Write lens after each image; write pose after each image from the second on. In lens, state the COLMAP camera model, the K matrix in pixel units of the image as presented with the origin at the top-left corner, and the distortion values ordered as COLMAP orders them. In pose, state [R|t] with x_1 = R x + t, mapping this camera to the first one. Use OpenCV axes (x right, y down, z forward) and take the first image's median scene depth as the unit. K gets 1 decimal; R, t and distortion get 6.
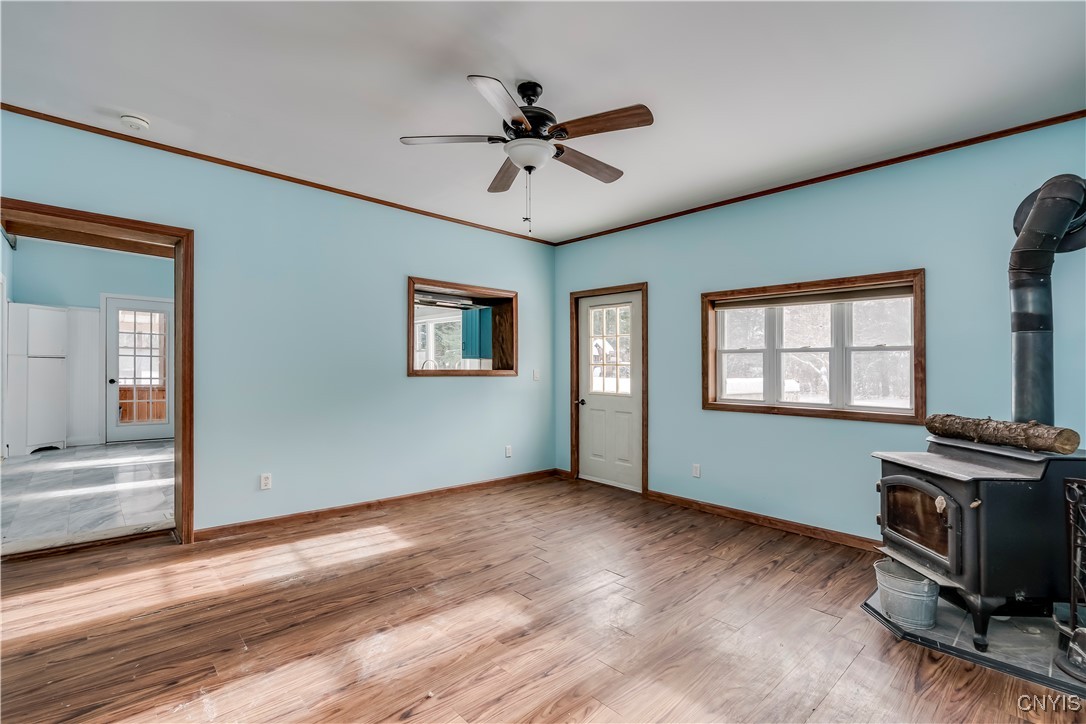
lens RADIAL K [[494.1, 0, 536.5], [0, 494.1, 364.3], [0, 0, 1]] dist [-0.013367, 0.001582]
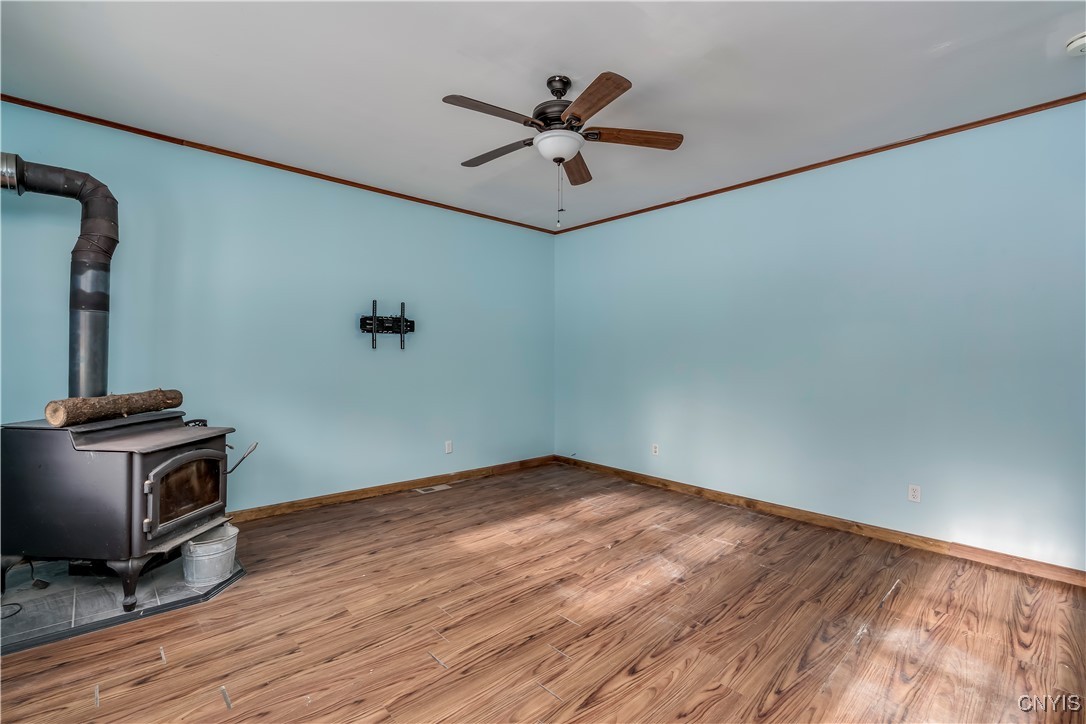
lens RADIAL K [[494.1, 0, 548.3], [0, 494.1, 364.4], [0, 0, 1]] dist [-0.013367, 0.001582]
pose [[-0.999365, -0.024214, -0.026157, 0.033048], [-0.024446, 0.999664, 0.008602, 0.013669], [0.025940, 0.009236, -0.999621, 1.512158]]
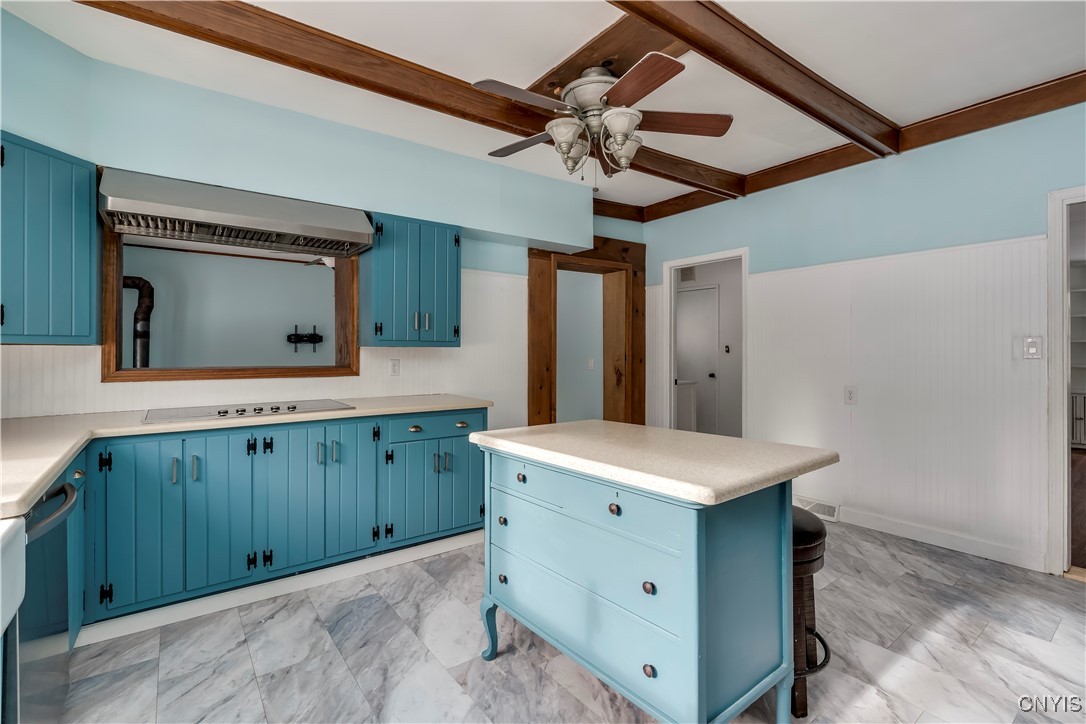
lens RADIAL K [[494.1, 0, 543.2], [0, 494.1, 353.4], [0, 0, 1]] dist [-0.013367, 0.001582]
pose [[-0.994808, -0.020018, 0.099783, -0.875099], [-0.019985, 0.999799, 0.001323, -0.024832], [-0.099789, -0.000678, -0.995008, 2.328881]]
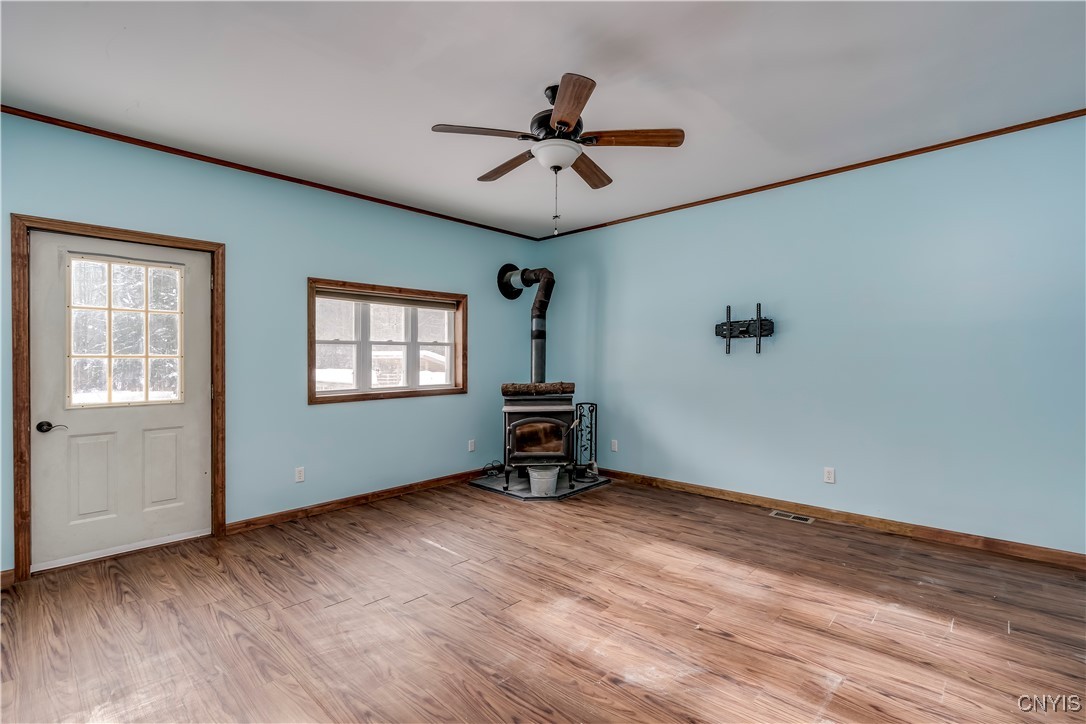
lens RADIAL K [[494.1, 0, 542.9], [0, 494.1, 361.0], [0, 0, 1]] dist [-0.013367, 0.001582]
pose [[-0.082023, -0.018180, 0.996465, -0.779533], [-0.000953, 0.999835, 0.018163, -0.008927], [-0.996630, 0.000540, -0.082027, 0.829745]]
